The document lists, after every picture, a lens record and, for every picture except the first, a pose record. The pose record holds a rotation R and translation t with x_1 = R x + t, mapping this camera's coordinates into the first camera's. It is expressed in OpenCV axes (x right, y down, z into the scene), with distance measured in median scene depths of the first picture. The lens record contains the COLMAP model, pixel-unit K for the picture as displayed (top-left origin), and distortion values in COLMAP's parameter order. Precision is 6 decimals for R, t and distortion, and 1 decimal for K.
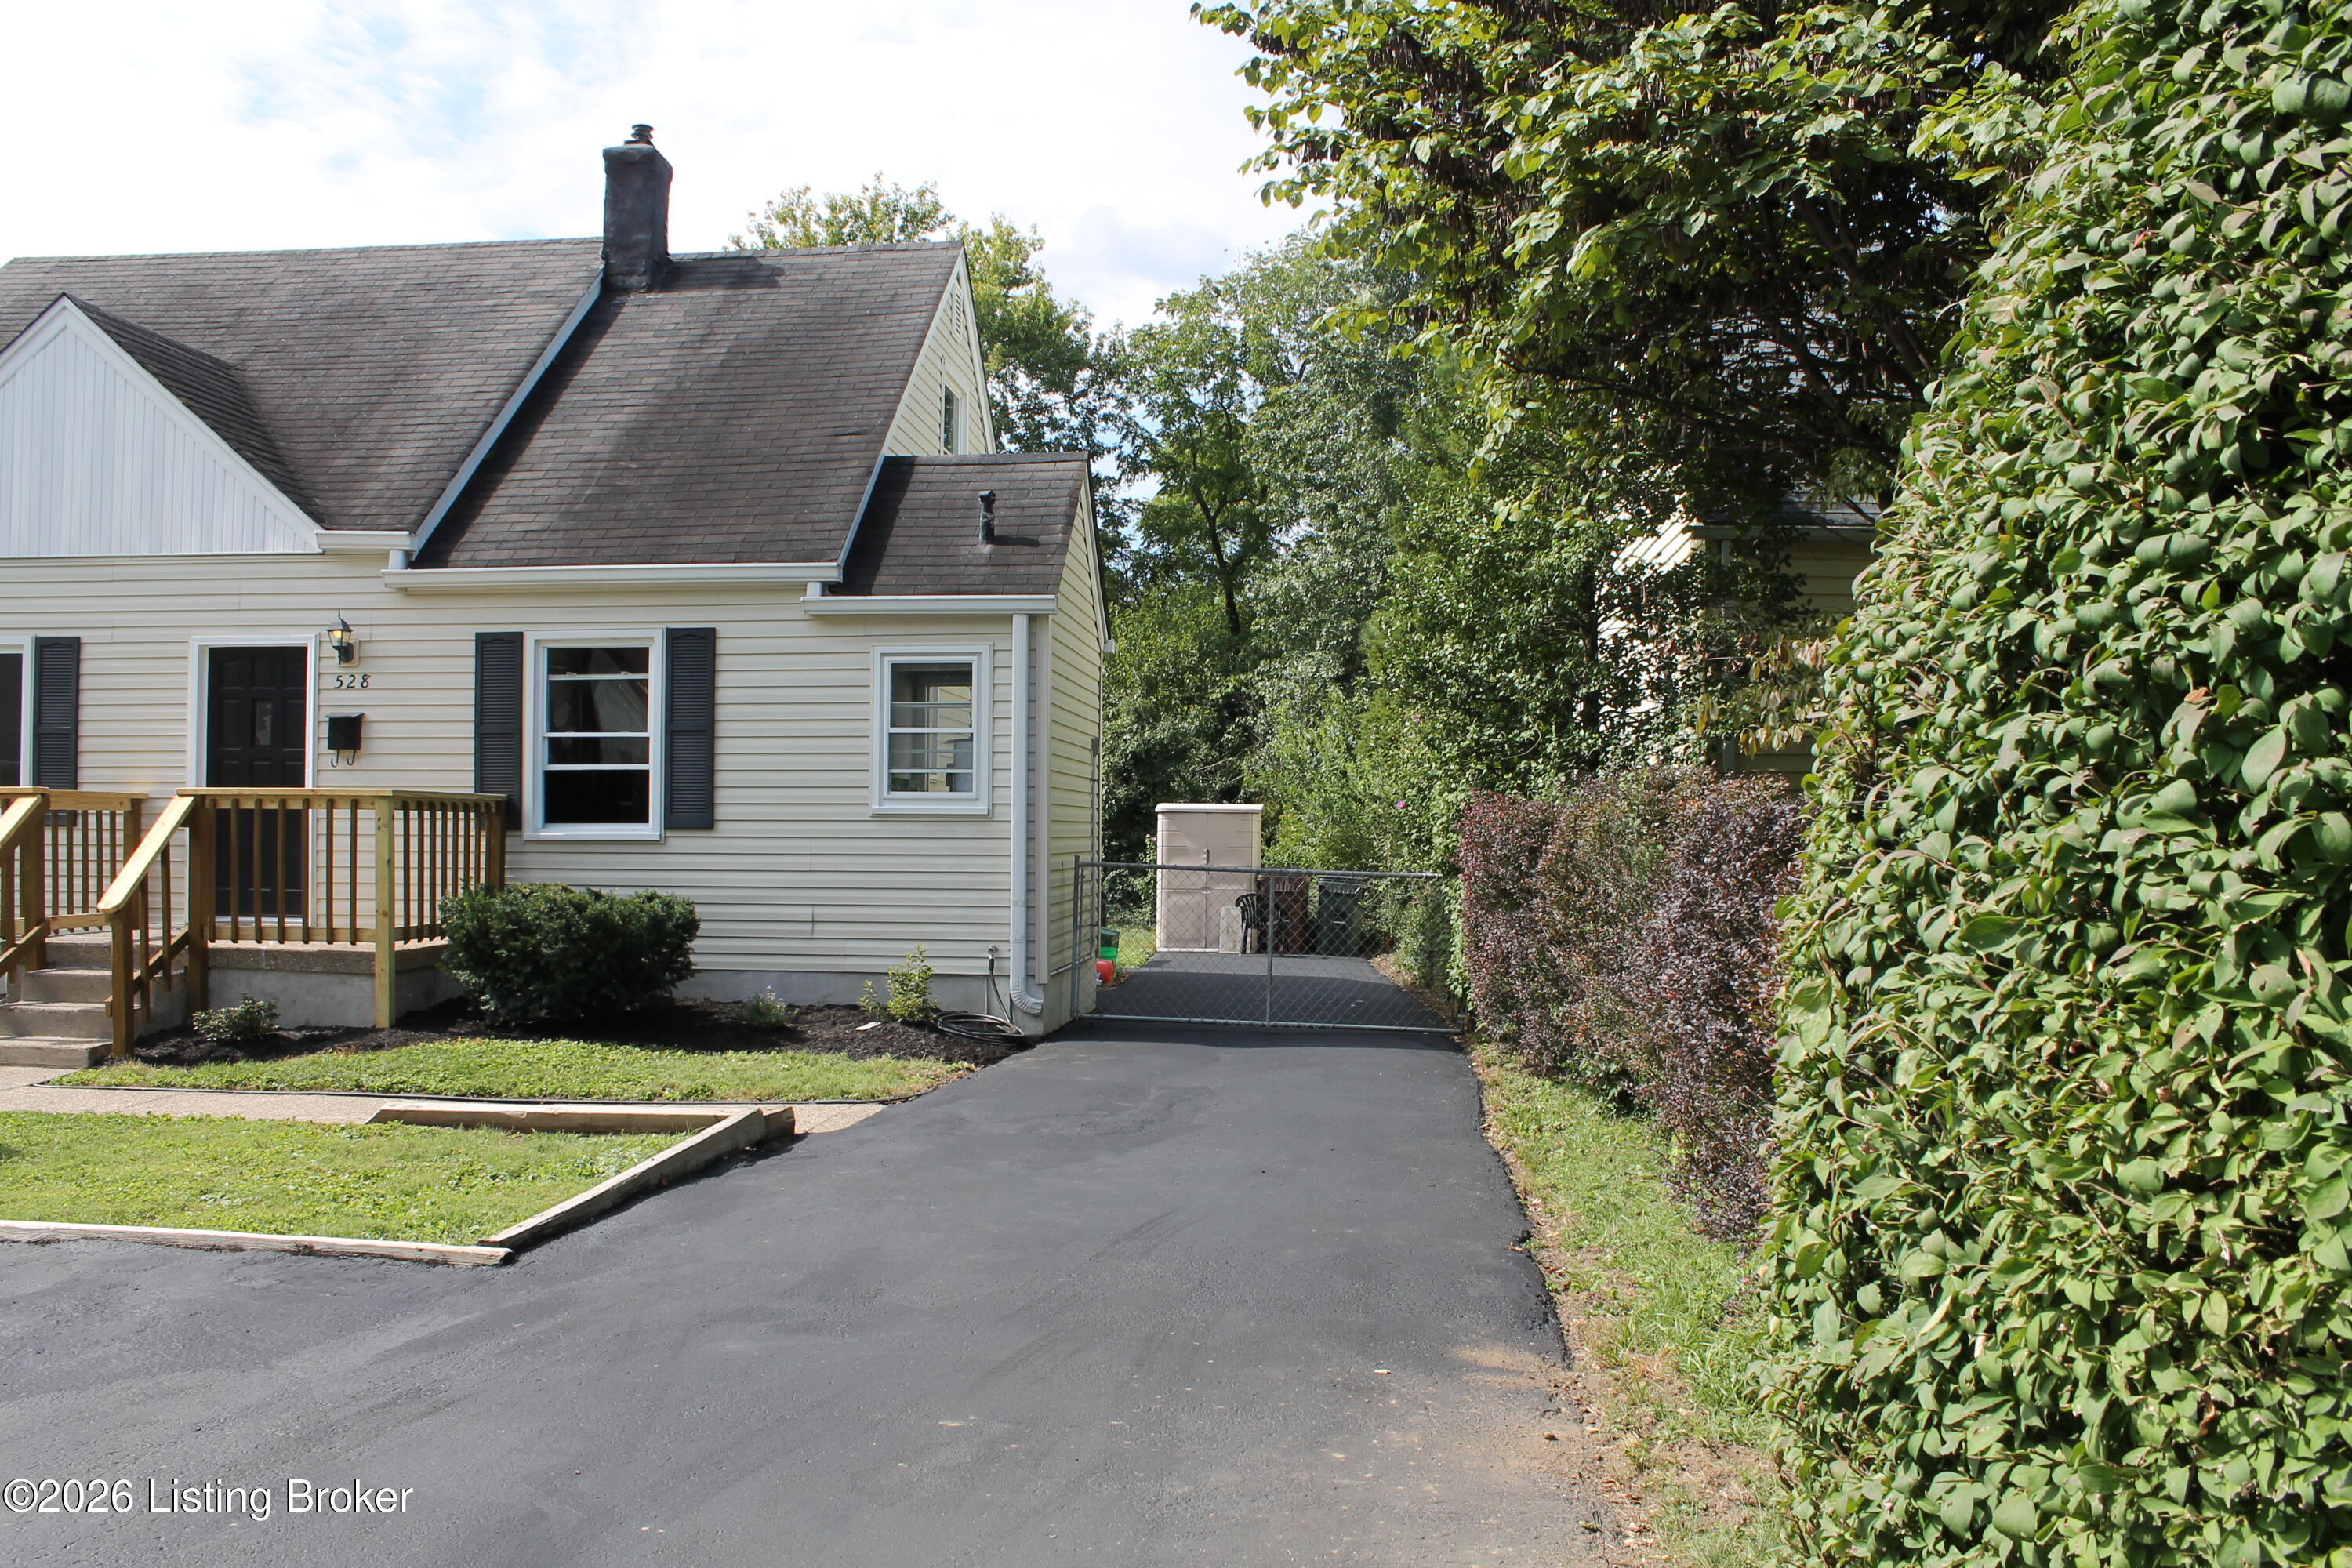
lens RADIAL K [[1973.0, 0, 1179.8], [0, 1973.0, 813.4], [0, 0, 1]] dist [-0.173504, 0.161986]
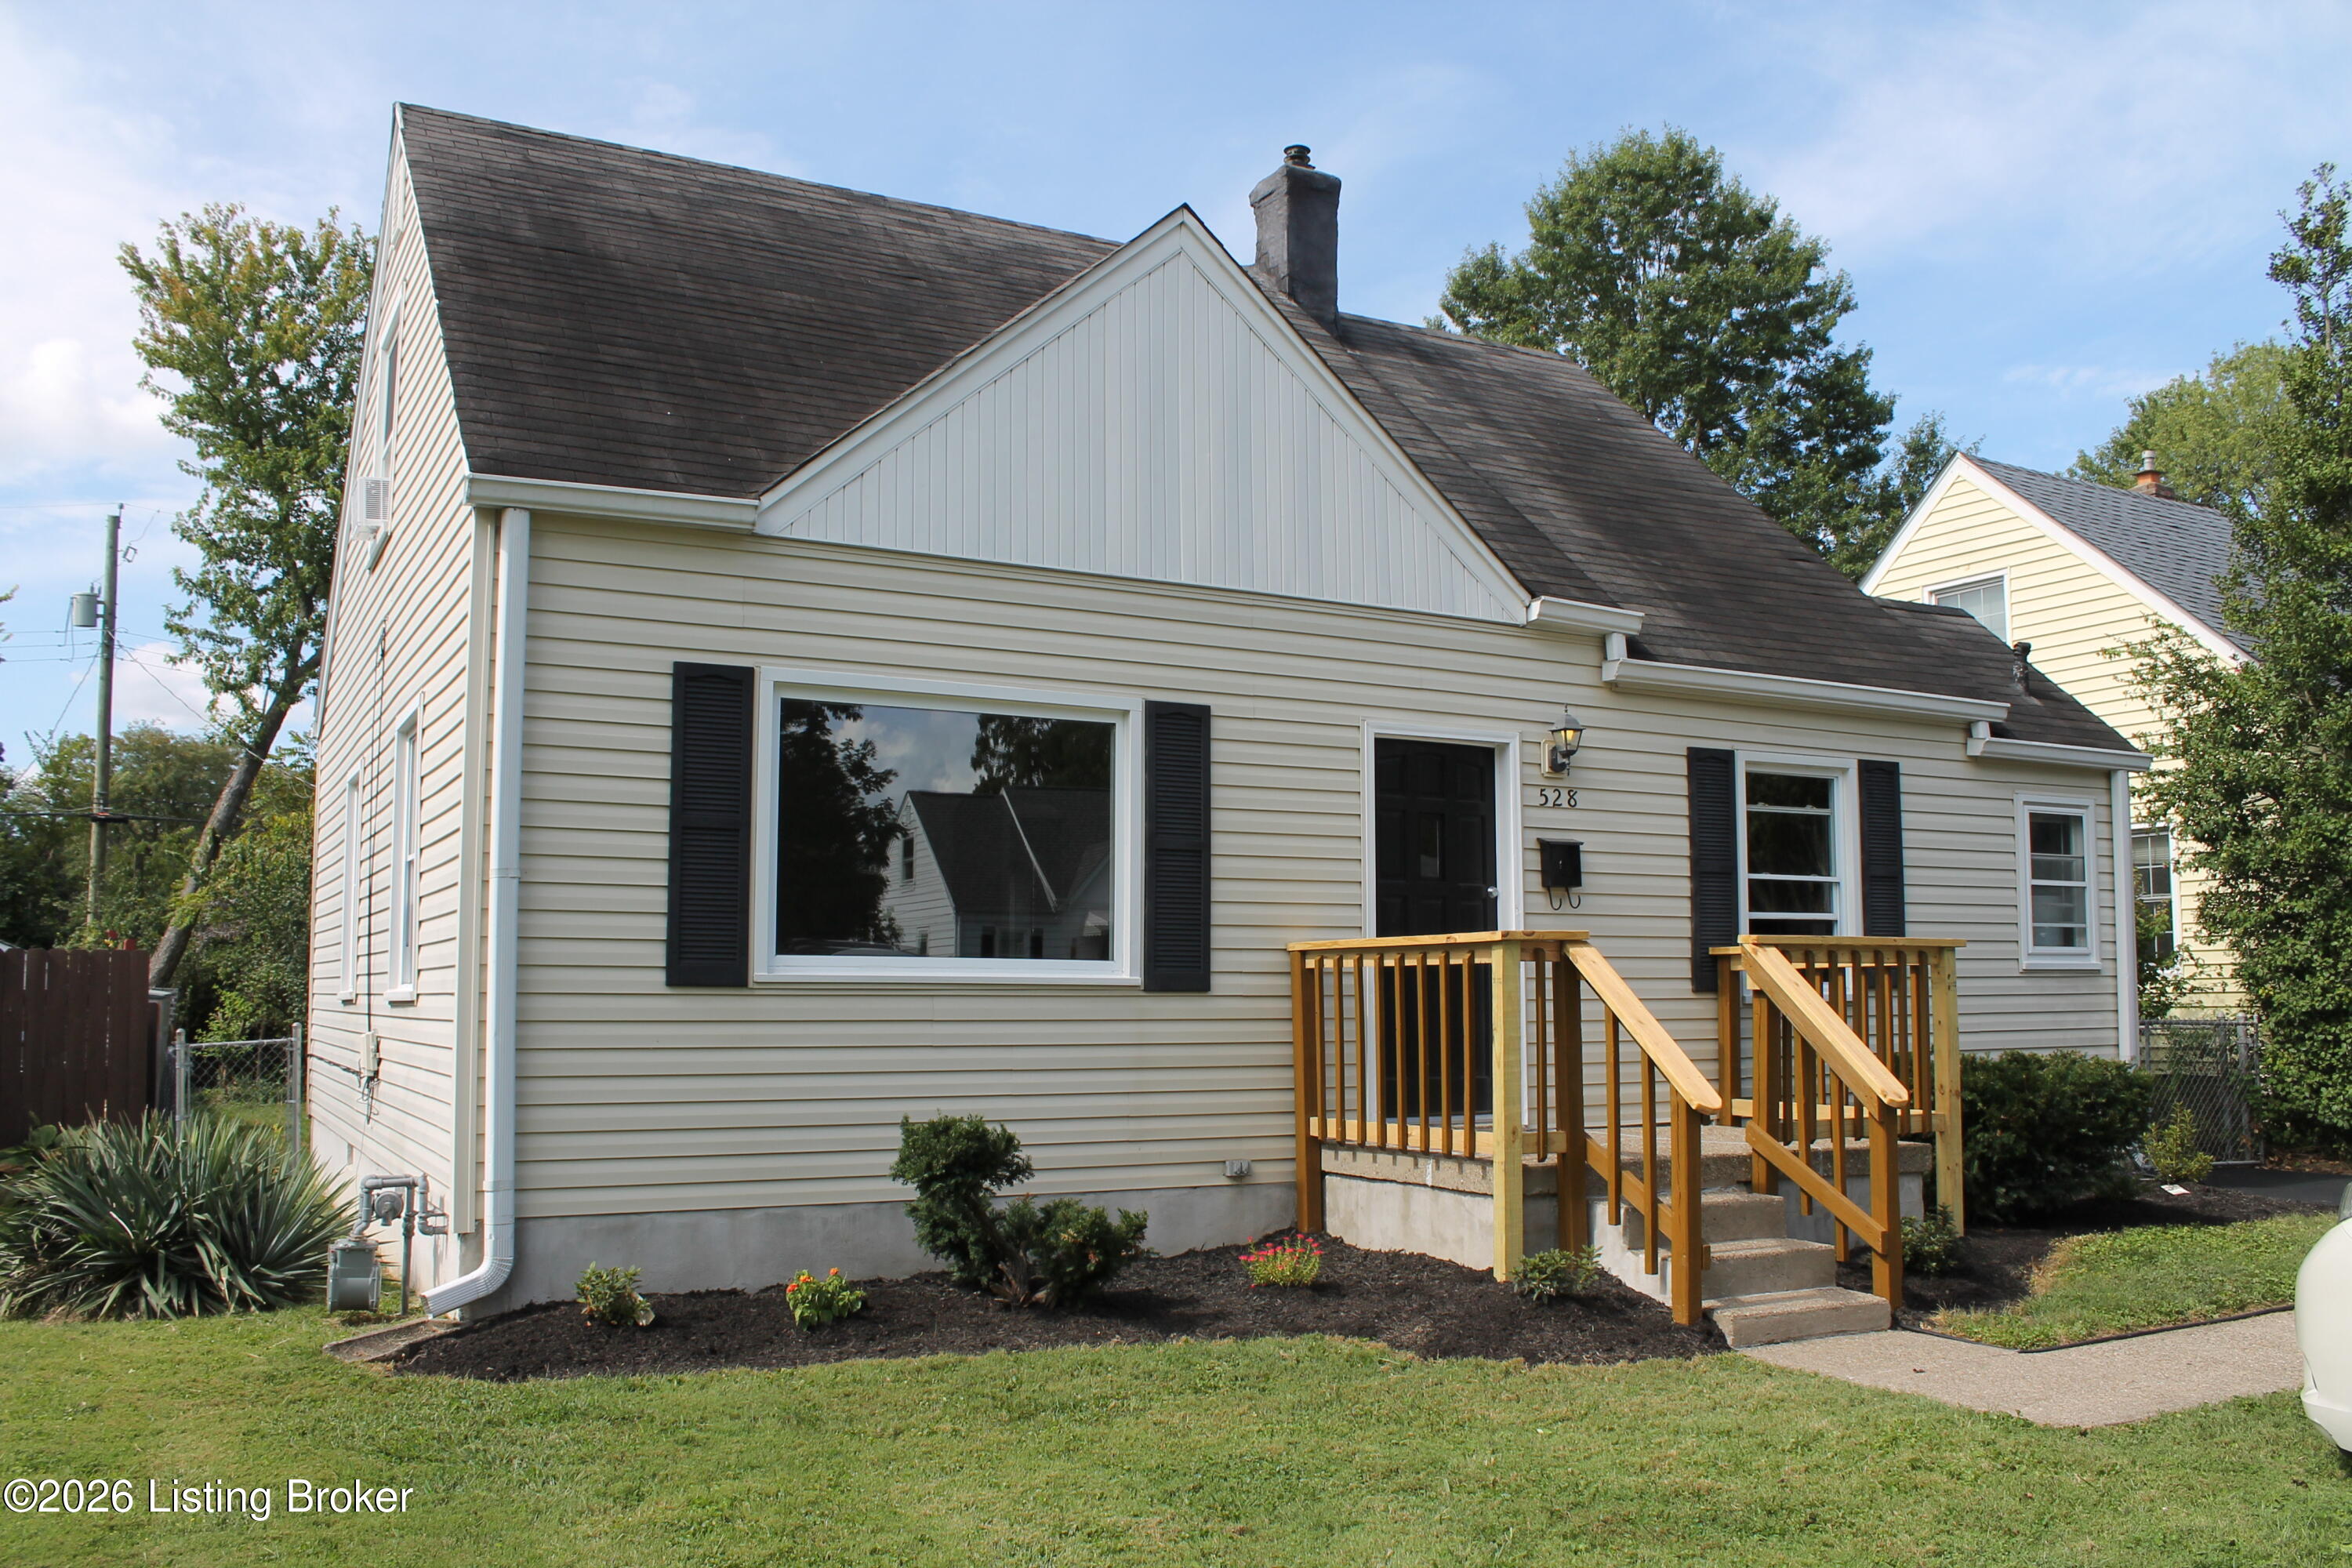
lens RADIAL K [[1966.5, 0, 1180.7], [0, 1966.5, 800.5], [0, 0, 1]] dist [-0.178189, 0.177041]
pose [[0.831885, 0.048638, 0.552812, -0.995105], [-0.007208, 0.997015, -0.076875, -0.007182], [-0.554901, 0.059966, 0.829752, 0.445965]]
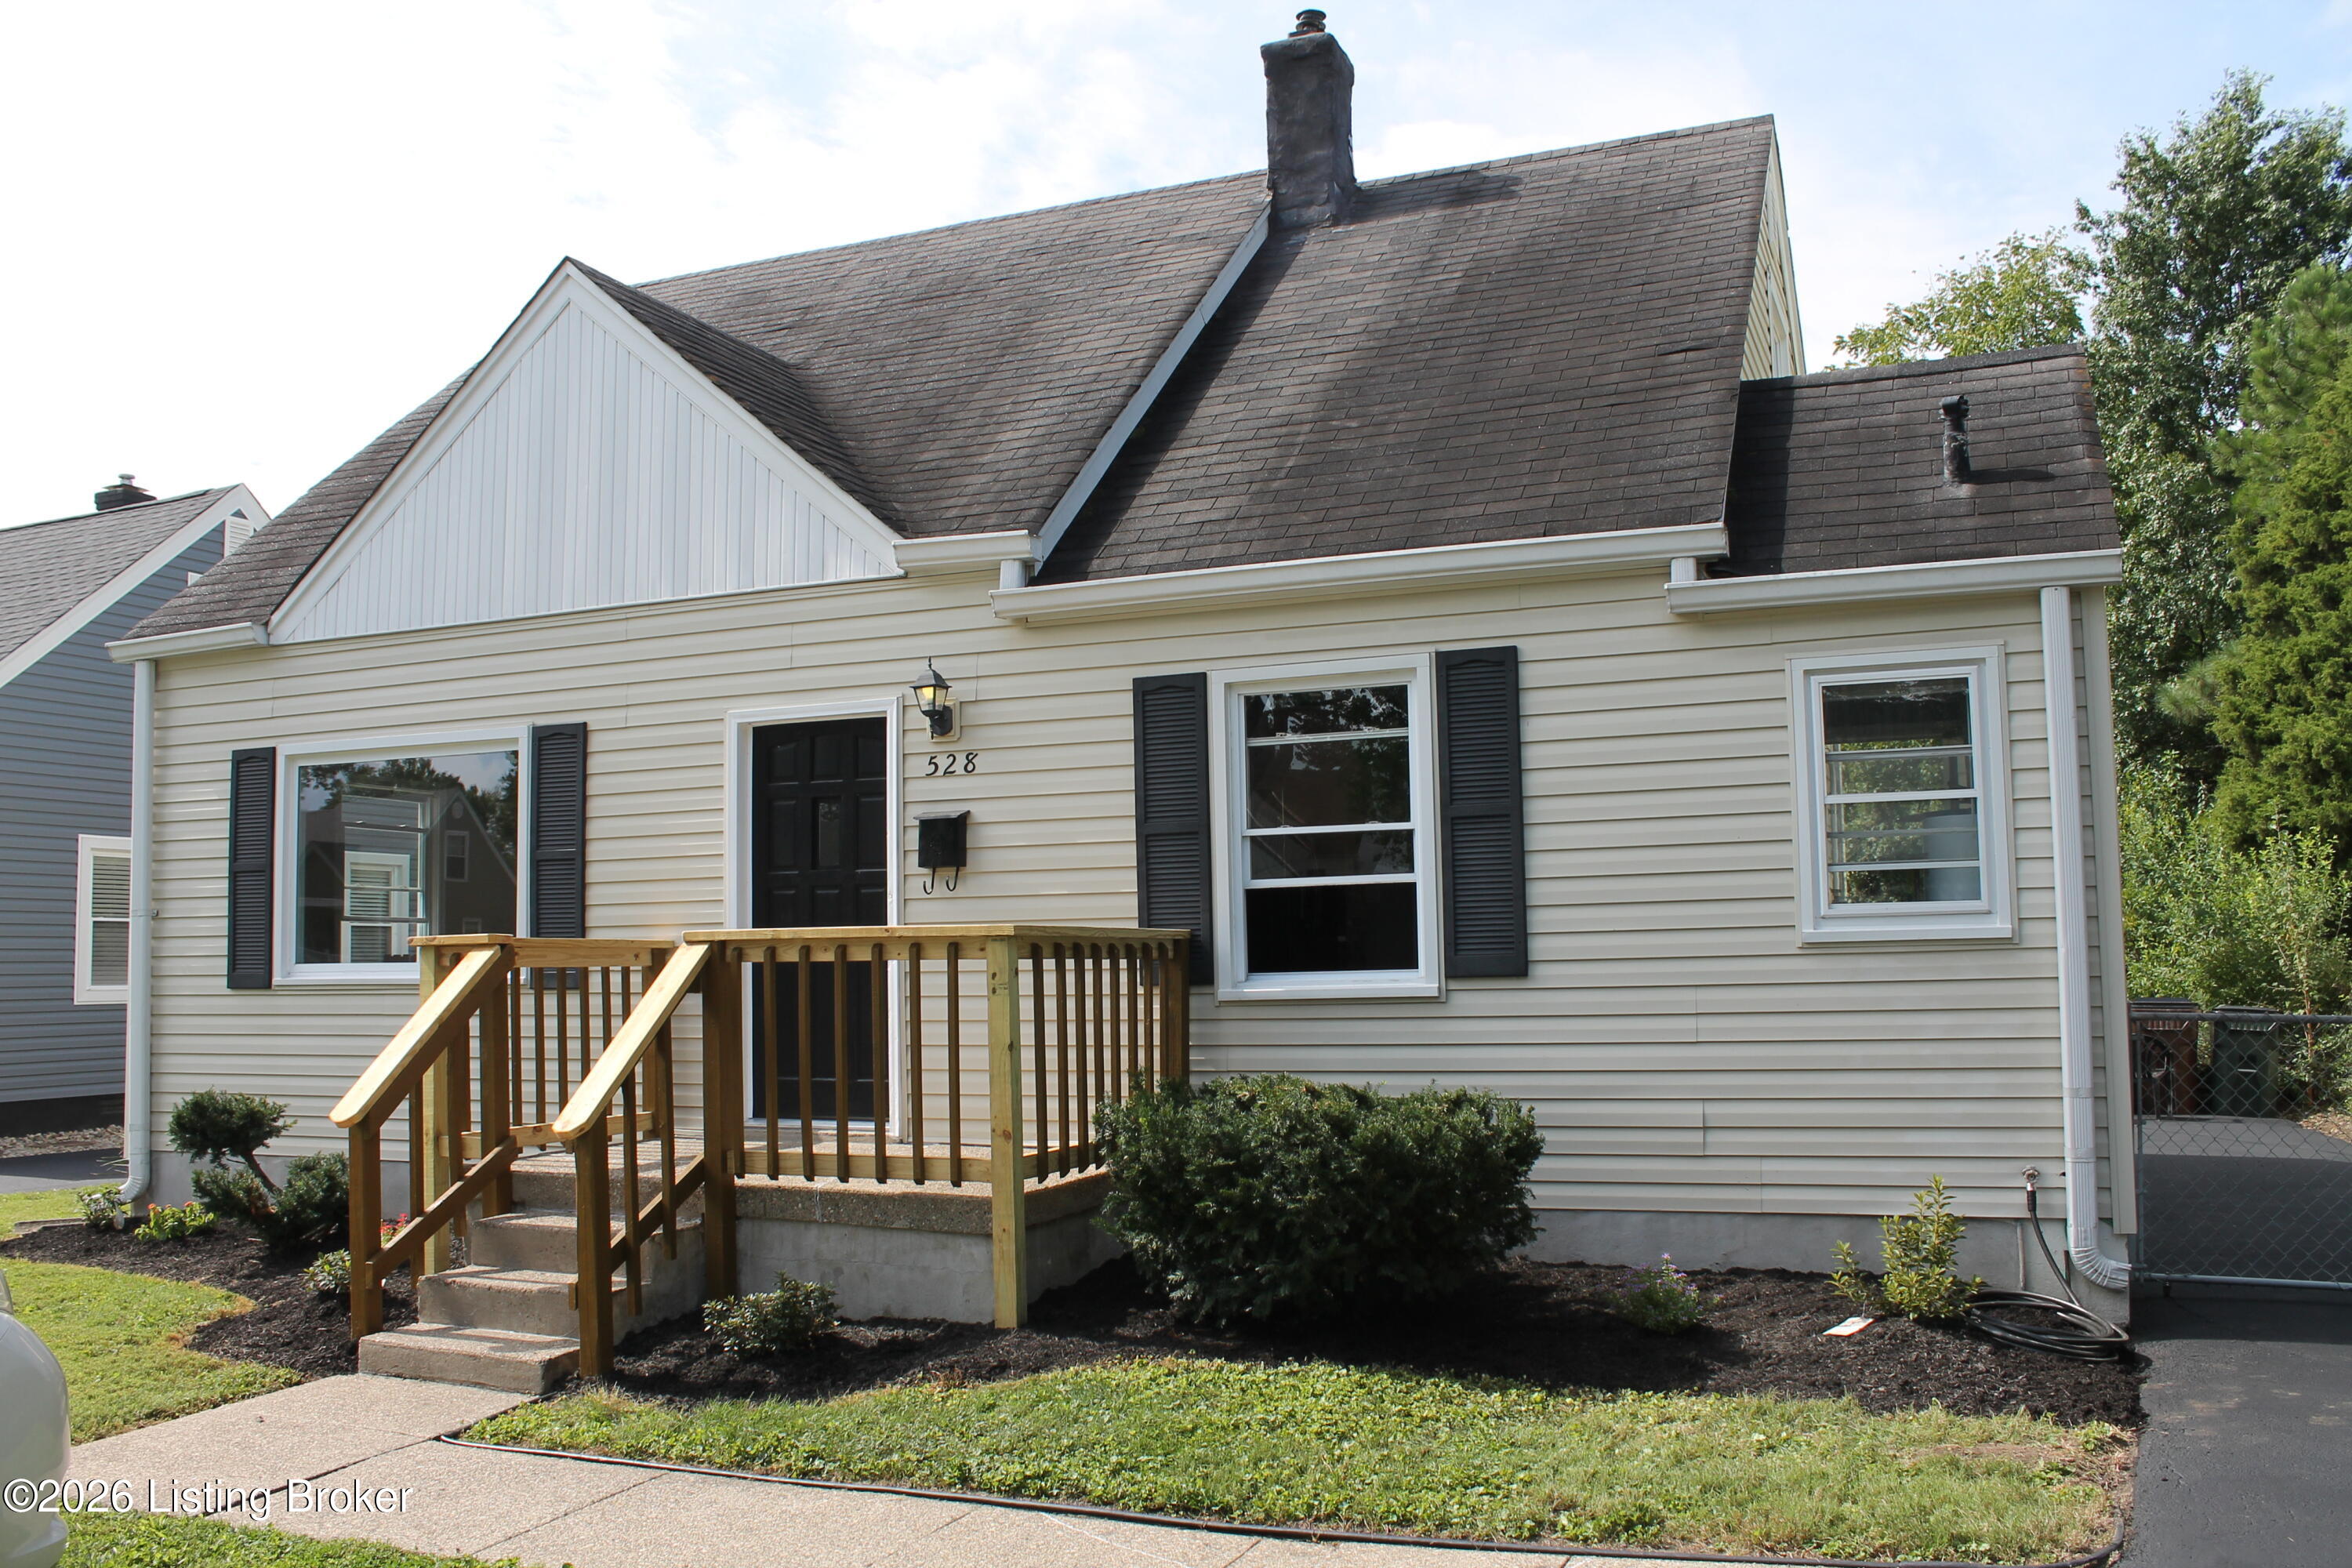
lens RADIAL K [[1973.0, 0, 1179.8], [0, 1973.0, 813.4], [0, 0, 1]] dist [-0.173504, 0.161986]
pose [[0.953850, -0.044865, -0.296912, -0.157427], [0.025317, 0.997270, -0.069362, -0.002780], [0.299213, 0.058644, 0.952382, 0.383132]]
